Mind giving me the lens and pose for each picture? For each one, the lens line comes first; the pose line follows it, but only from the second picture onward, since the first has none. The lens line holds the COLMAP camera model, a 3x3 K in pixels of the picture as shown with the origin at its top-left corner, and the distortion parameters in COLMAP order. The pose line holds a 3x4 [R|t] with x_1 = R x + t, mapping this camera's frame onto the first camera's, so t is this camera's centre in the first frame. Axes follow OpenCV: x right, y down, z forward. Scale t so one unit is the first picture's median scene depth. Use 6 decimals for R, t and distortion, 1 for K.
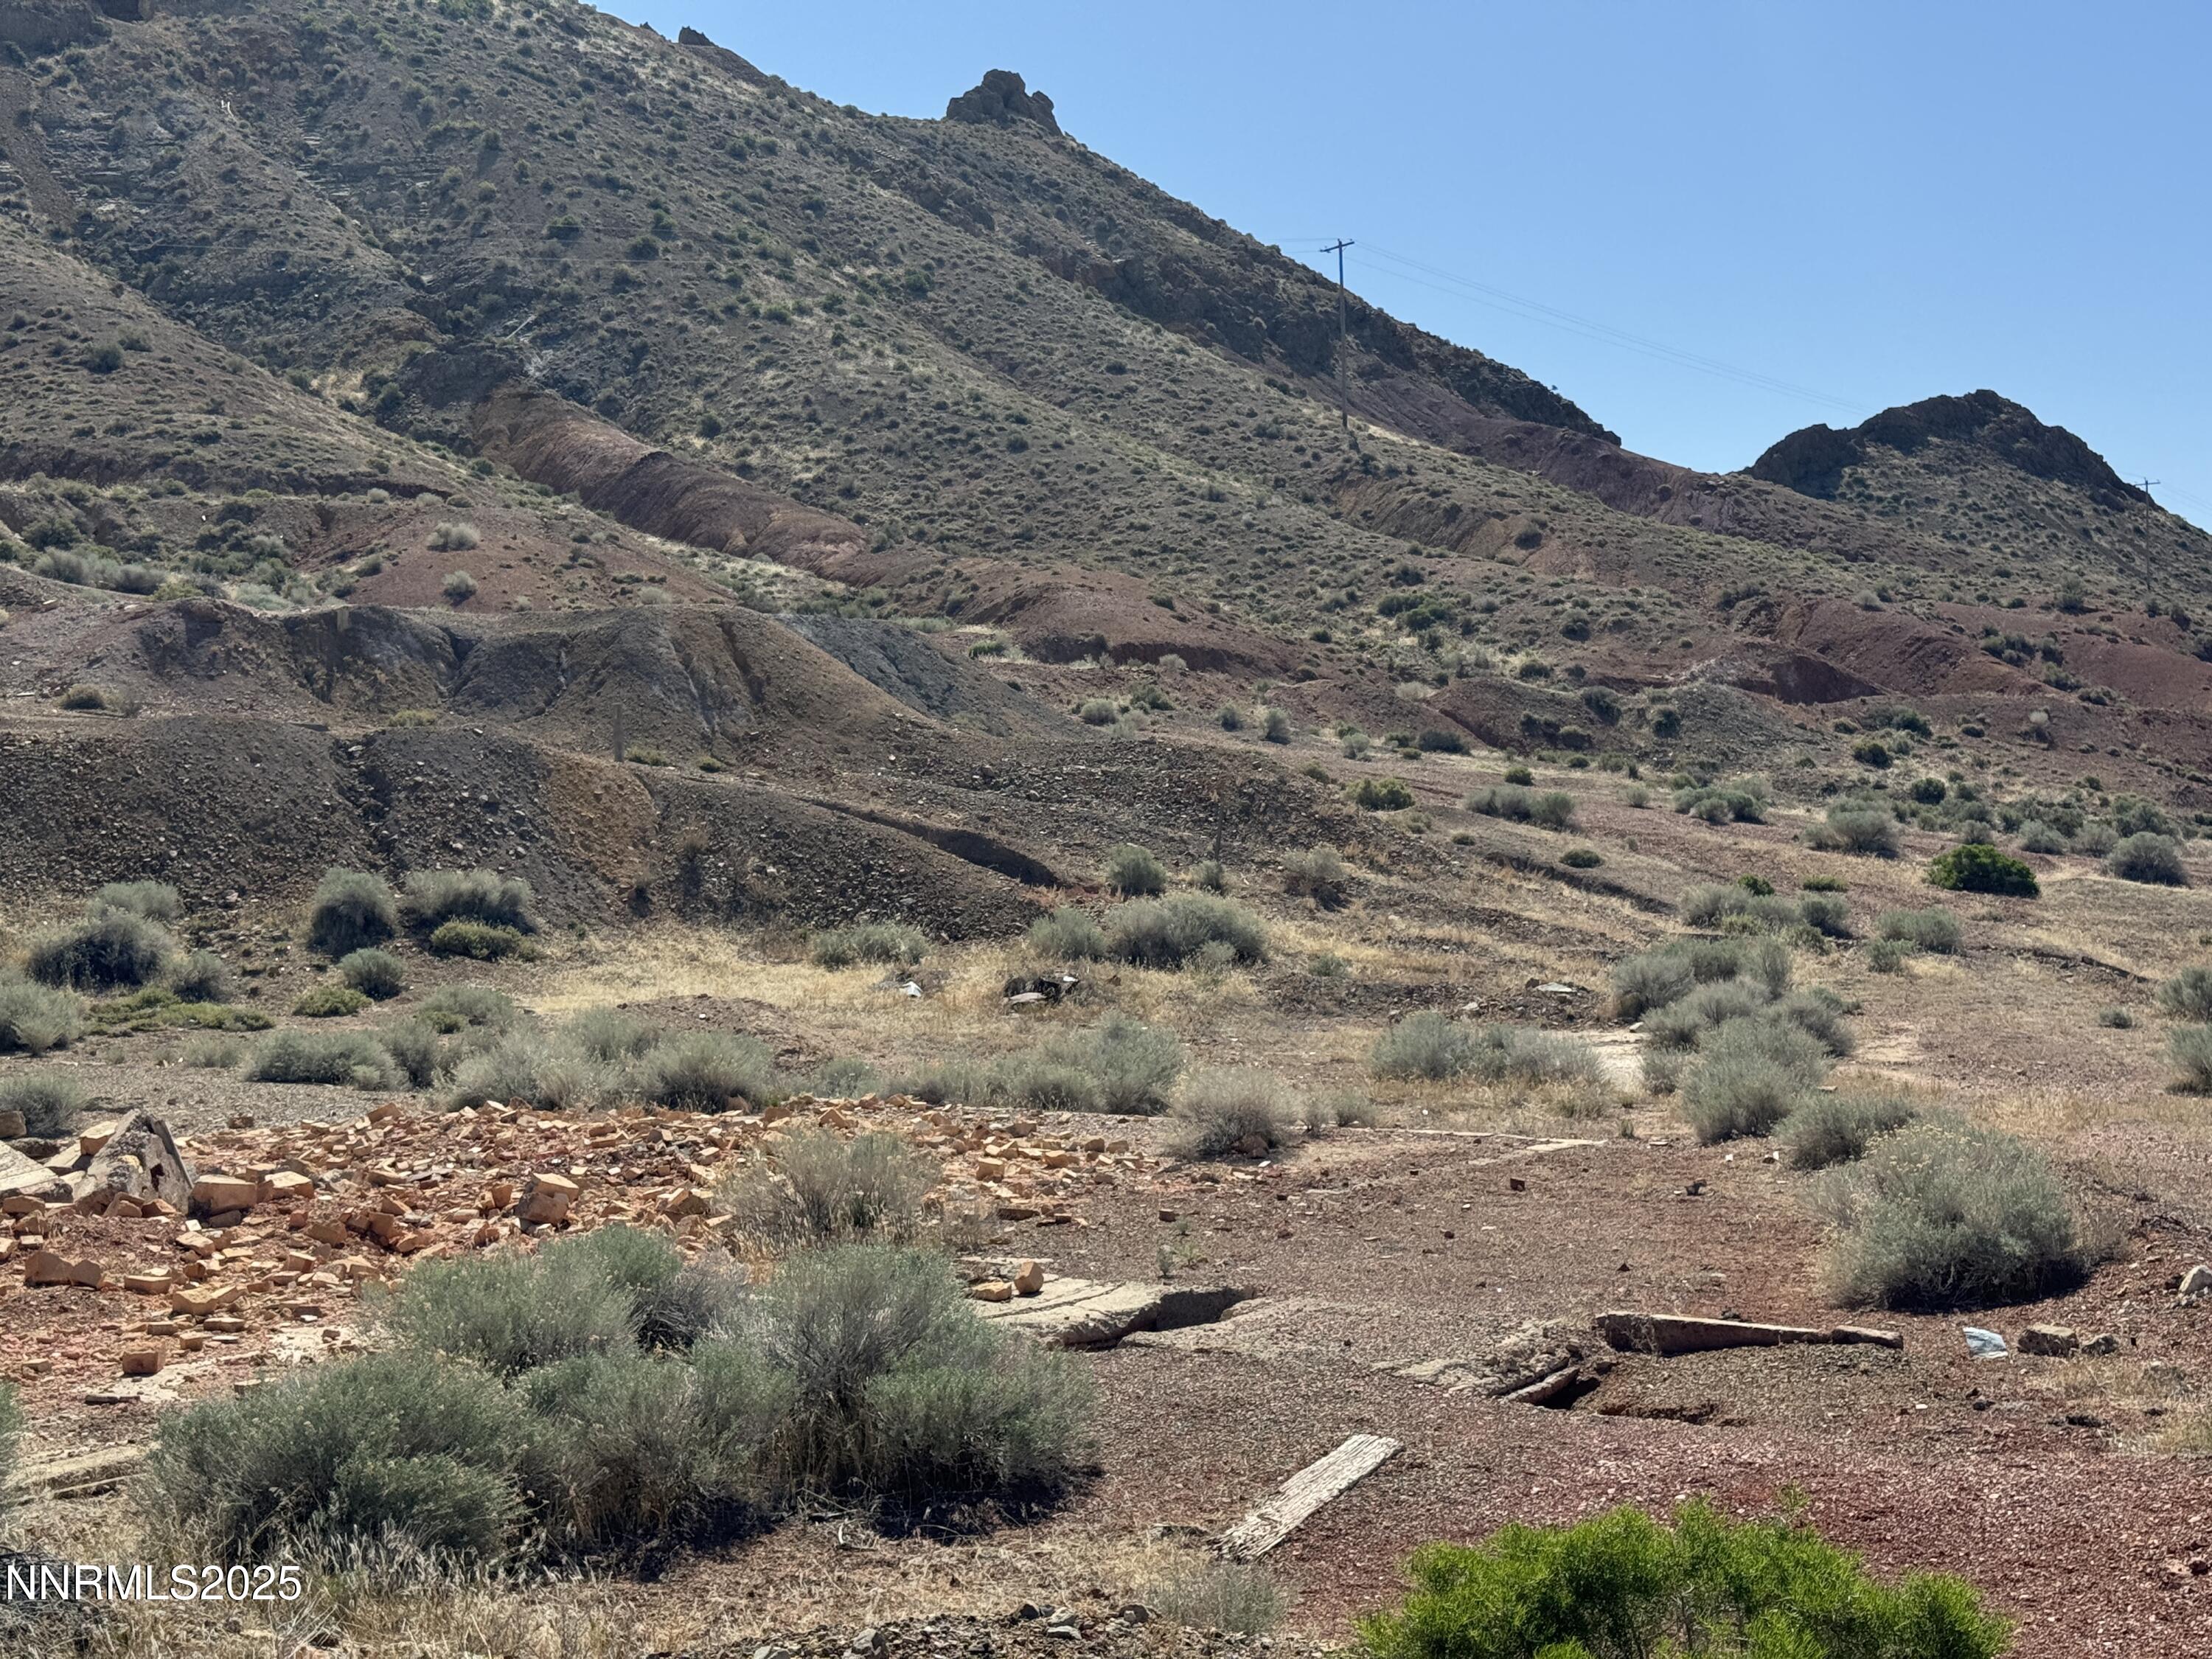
lens RADIAL K [[3075.3, 0, 1136.4], [0, 3075.3, 852.7], [0, 0, 1]] dist [0.107796, 0.000000]
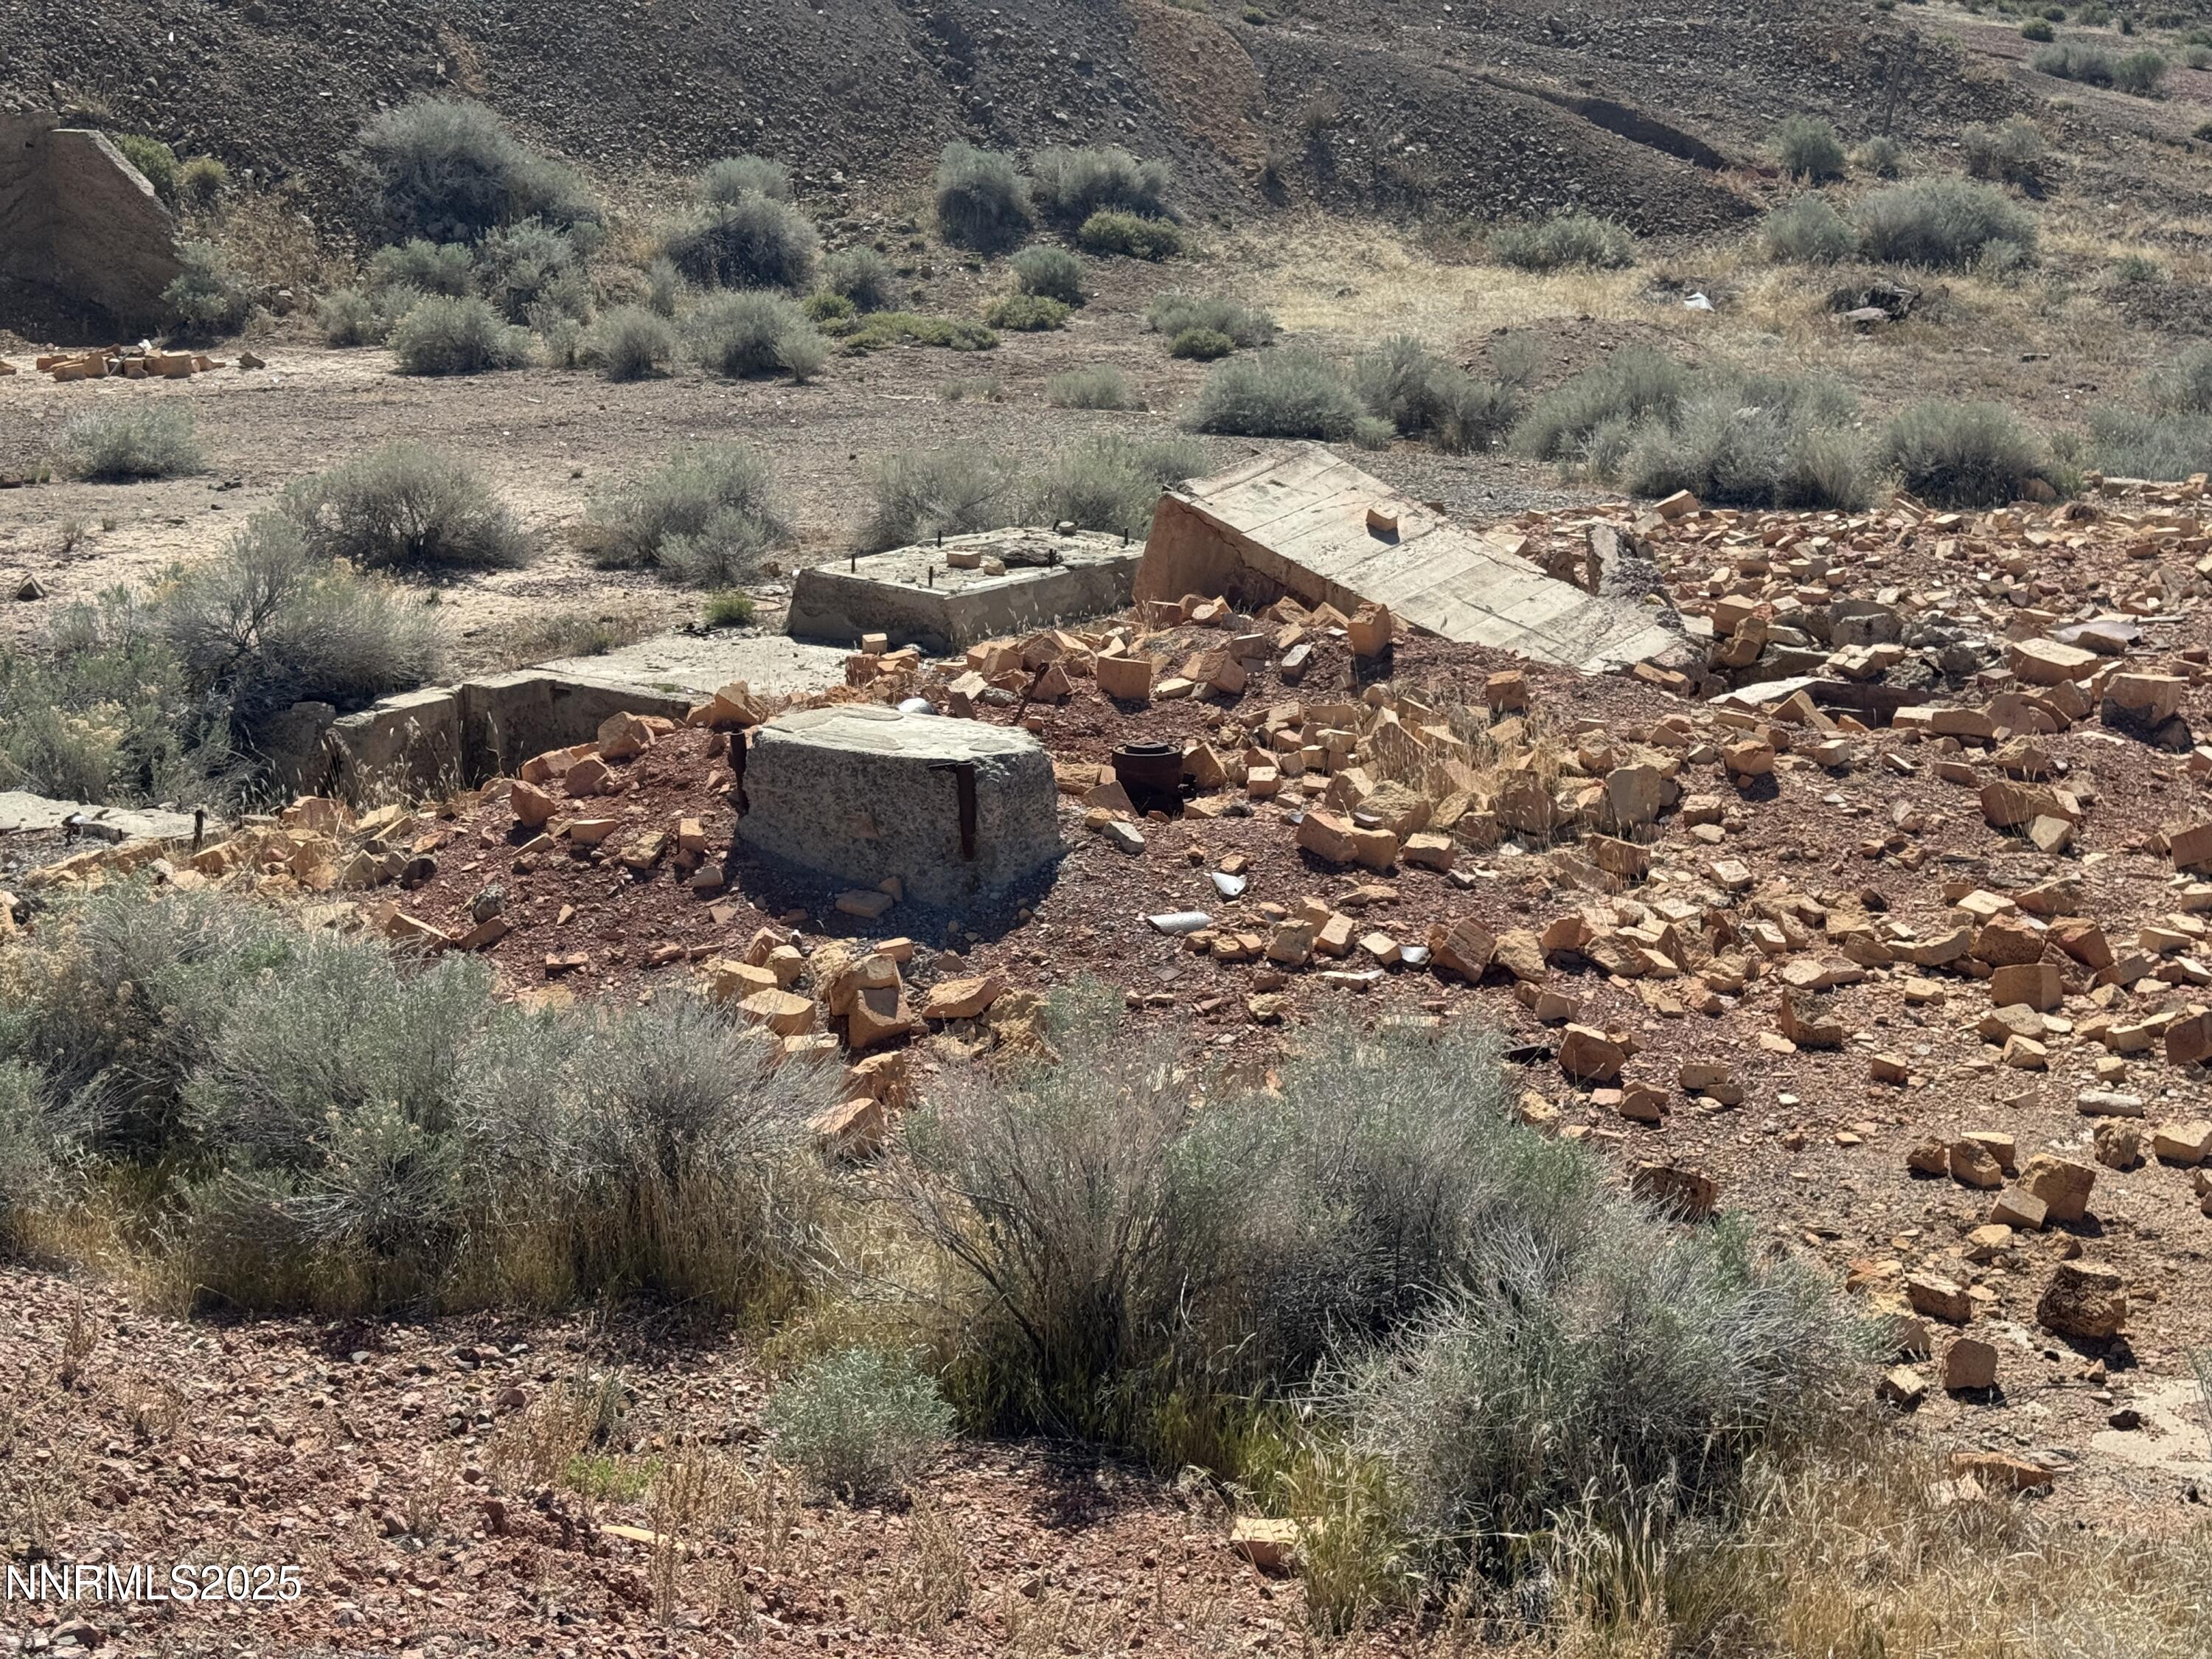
lens RADIAL K [[3075.3, 0, 1095.0], [0, 3075.3, 879.0], [0, 0, 1]] dist [0.107796, 0.000000]
pose [[0.999779, 0.014879, -0.014852, -0.076985], [-0.010861, 0.970442, 0.241089, -0.001545], [0.018000, -0.240874, 0.970389, 0.051534]]
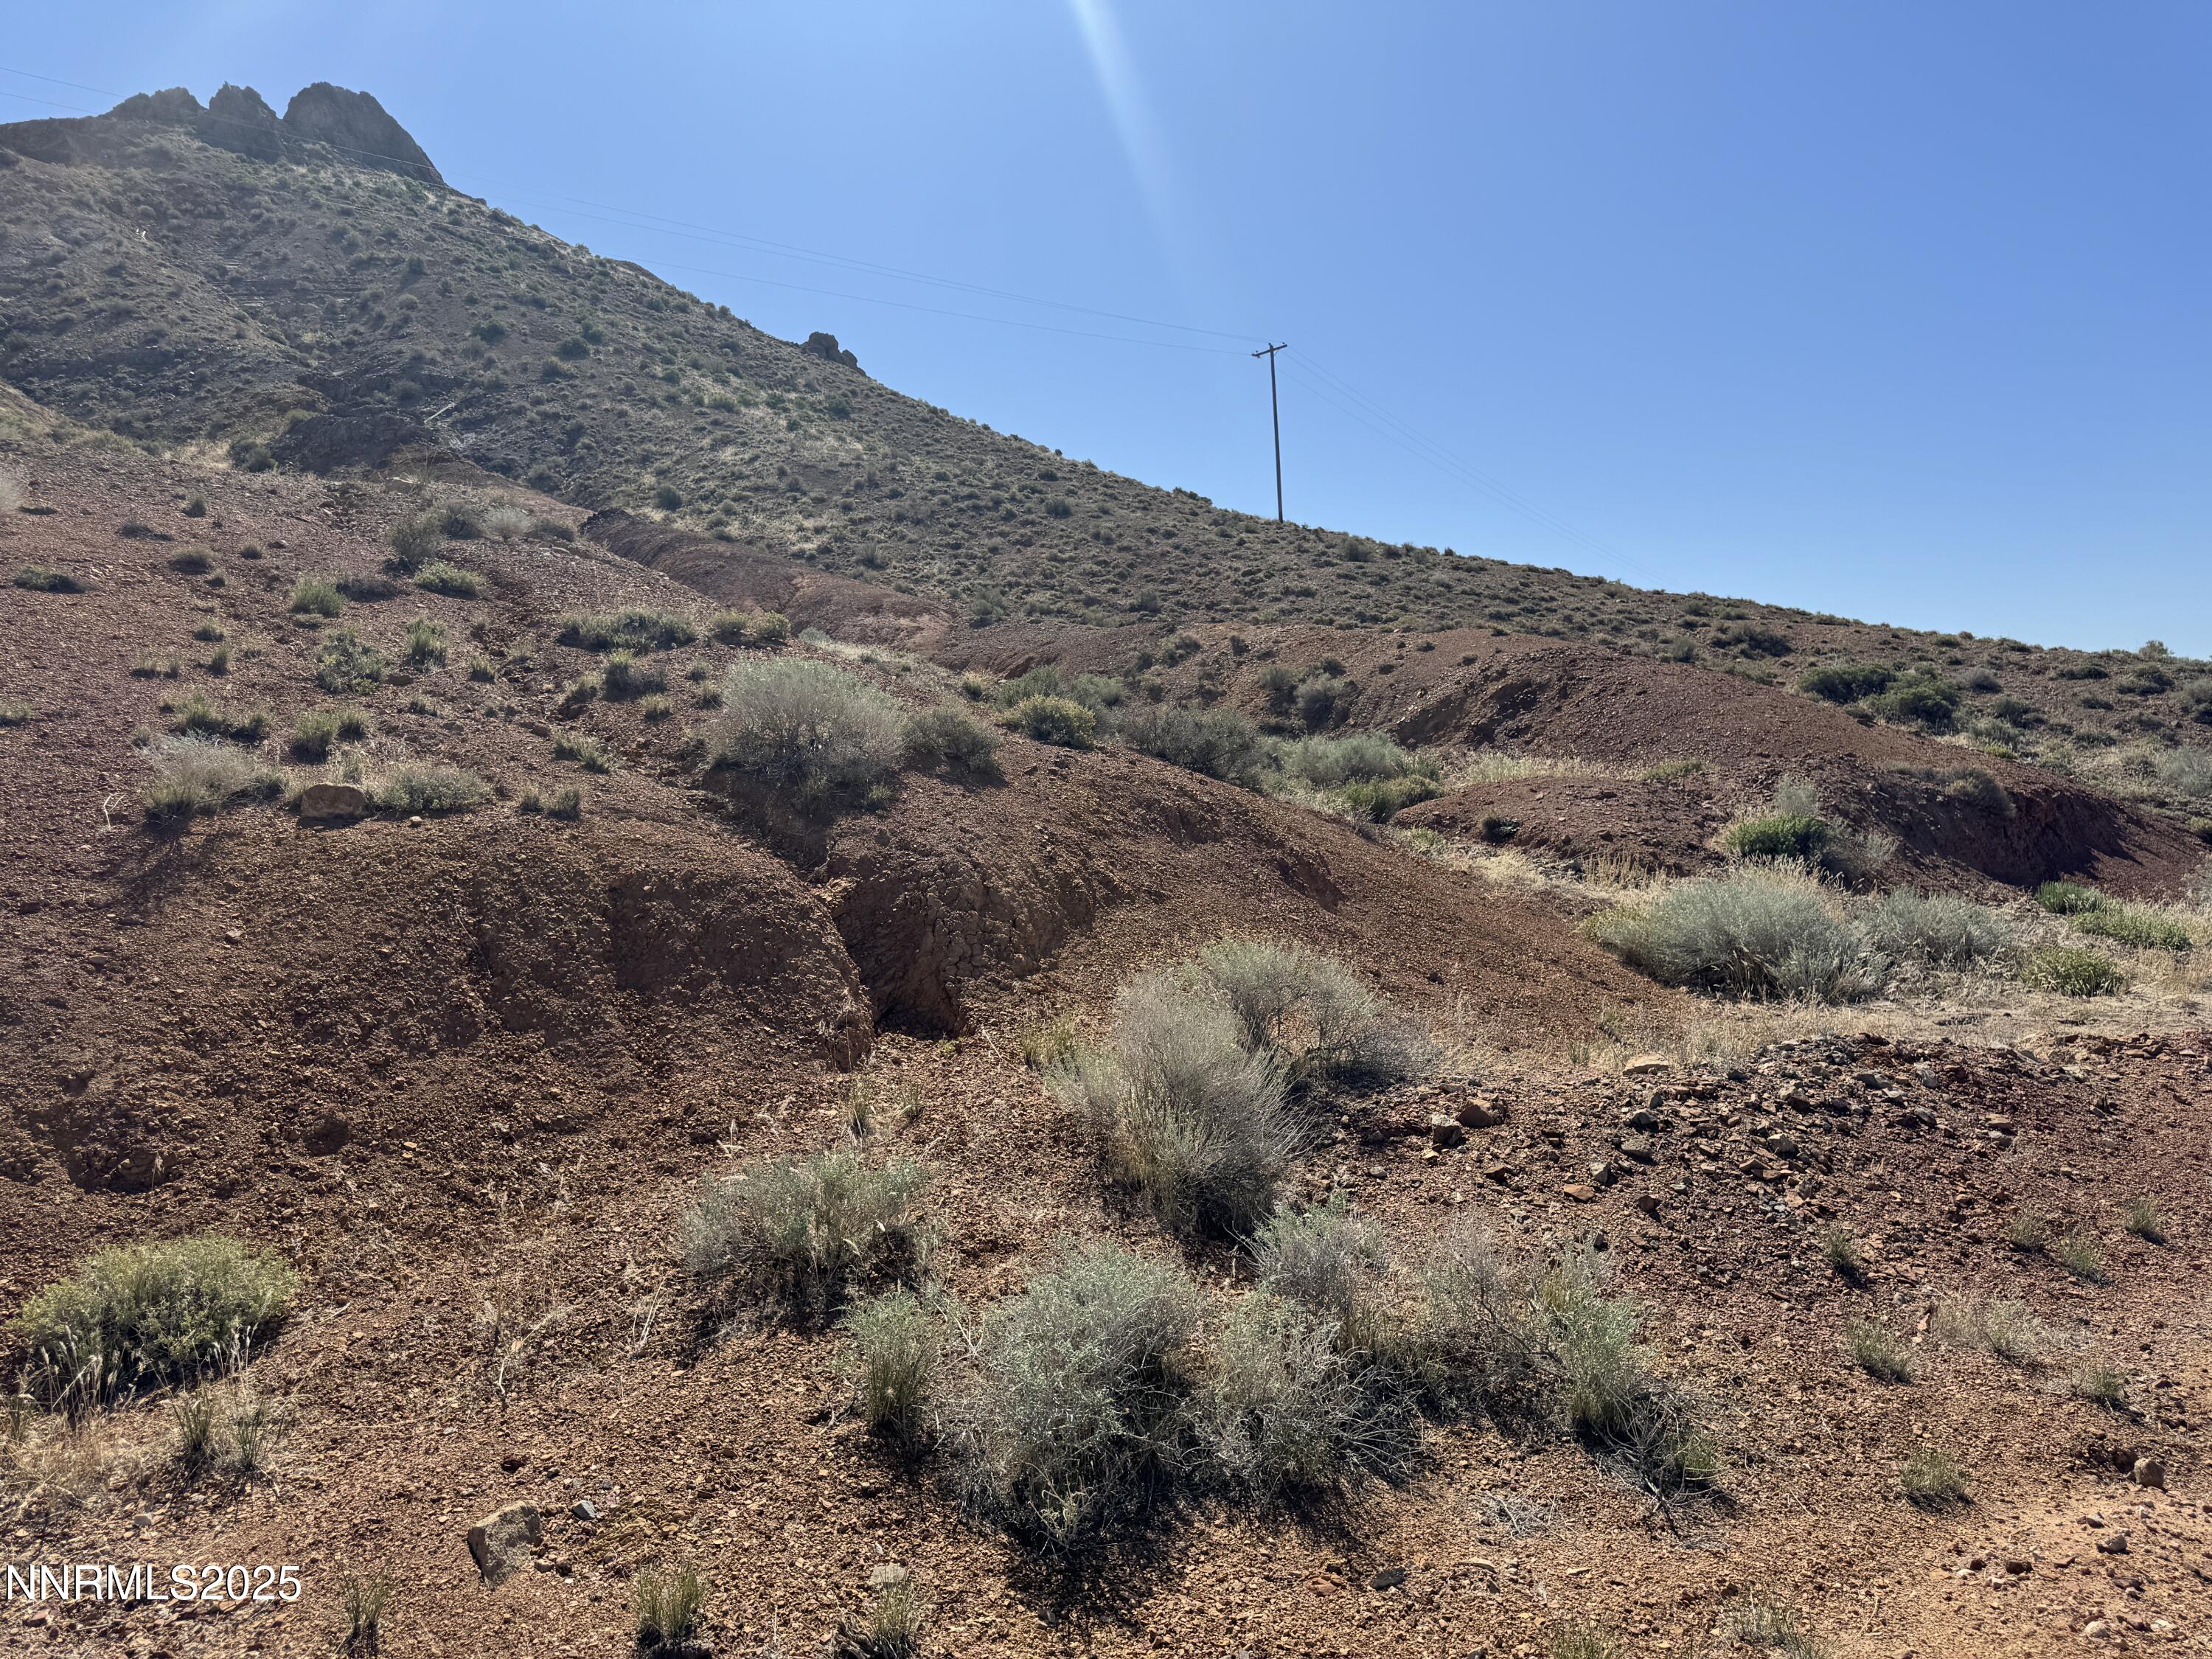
lens RADIAL K [[1541.8, 0, 1103.4], [0, 1541.8, 861.8], [0, 0, 1]] dist [0.084751, -0.100847]
pose [[0.985545, -0.043188, 0.163815, -0.110277], [0.039044, 0.998833, 0.028433, -0.054086], [-0.164852, -0.021626, 0.986081, 0.647084]]
